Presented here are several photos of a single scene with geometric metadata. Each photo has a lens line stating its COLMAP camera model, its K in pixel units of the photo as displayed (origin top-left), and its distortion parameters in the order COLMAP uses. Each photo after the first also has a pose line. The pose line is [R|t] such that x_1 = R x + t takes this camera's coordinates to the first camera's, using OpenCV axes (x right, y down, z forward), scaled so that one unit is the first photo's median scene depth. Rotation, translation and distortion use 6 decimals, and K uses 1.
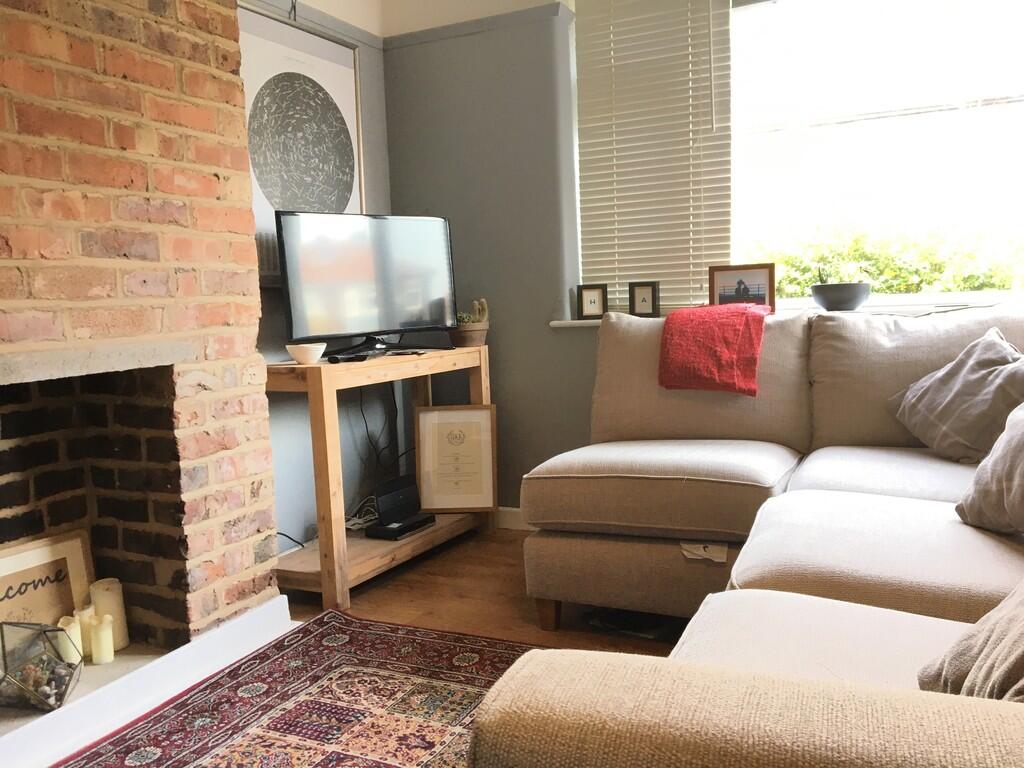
lens RADIAL K [[868.1, 0, 516.9], [0, 868.1, 387.8], [0, 0, 1]] dist [0.063370, -0.087361]
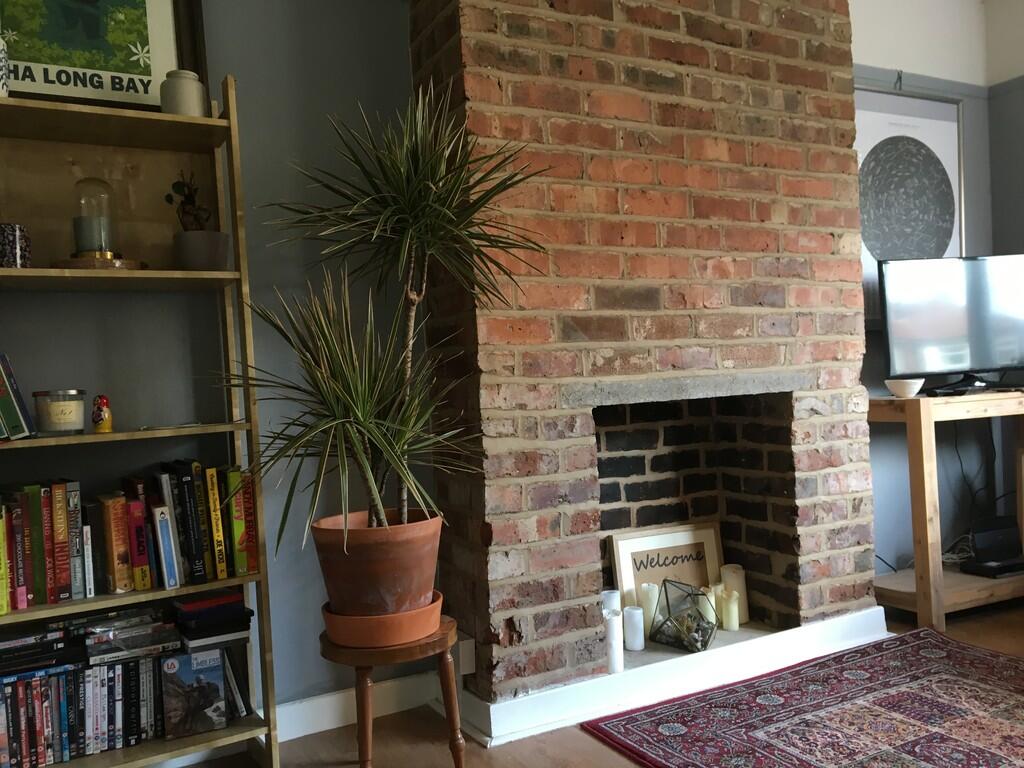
lens RADIAL K [[868.1, 0, 516.9], [0, 868.1, 387.8], [0, 0, 1]] dist [0.063370, -0.087361]
pose [[0.810183, 0.005662, -0.586149, 0.008209], [-0.045091, 0.997592, -0.052689, 0.048315], [0.584439, 0.069118, 0.808488, -0.200631]]
